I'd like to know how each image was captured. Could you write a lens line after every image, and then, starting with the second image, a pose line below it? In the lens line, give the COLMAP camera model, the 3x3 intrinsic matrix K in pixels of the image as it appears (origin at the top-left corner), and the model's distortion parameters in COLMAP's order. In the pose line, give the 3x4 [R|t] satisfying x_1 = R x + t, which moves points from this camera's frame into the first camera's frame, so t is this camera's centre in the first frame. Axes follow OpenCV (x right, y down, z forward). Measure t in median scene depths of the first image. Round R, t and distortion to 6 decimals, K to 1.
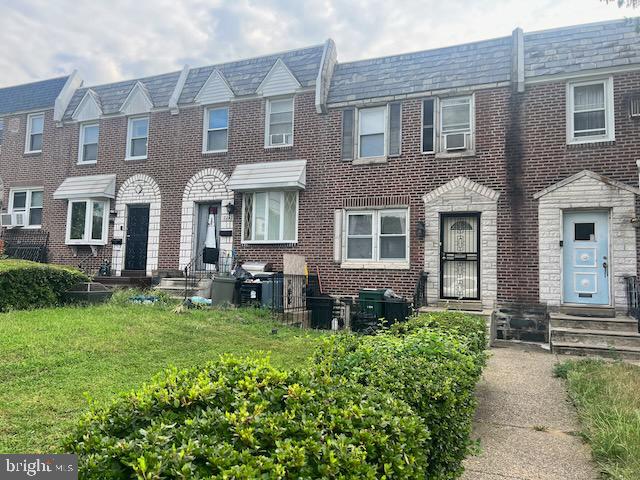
lens RADIAL K [[509.6, 0, 320.0], [0, 509.6, 240.0], [0, 0, 1]] dist [0.036879, -0.049651]
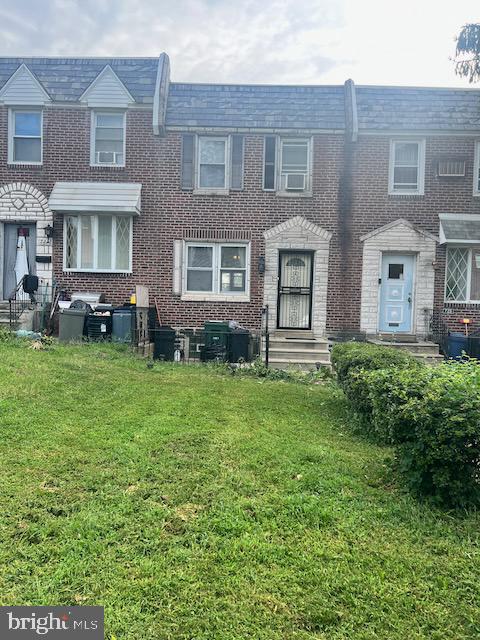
lens RADIAL K [[509.6, 0, 242.7], [0, 509.6, 328.5], [0, 0, 1]] dist [0.036879, -0.049651]
pose [[0.921681, -0.013956, 0.387697, -0.241622], [-0.032970, 0.992919, 0.114123, -0.007438], [-0.386545, -0.117968, 0.914695, 0.035929]]
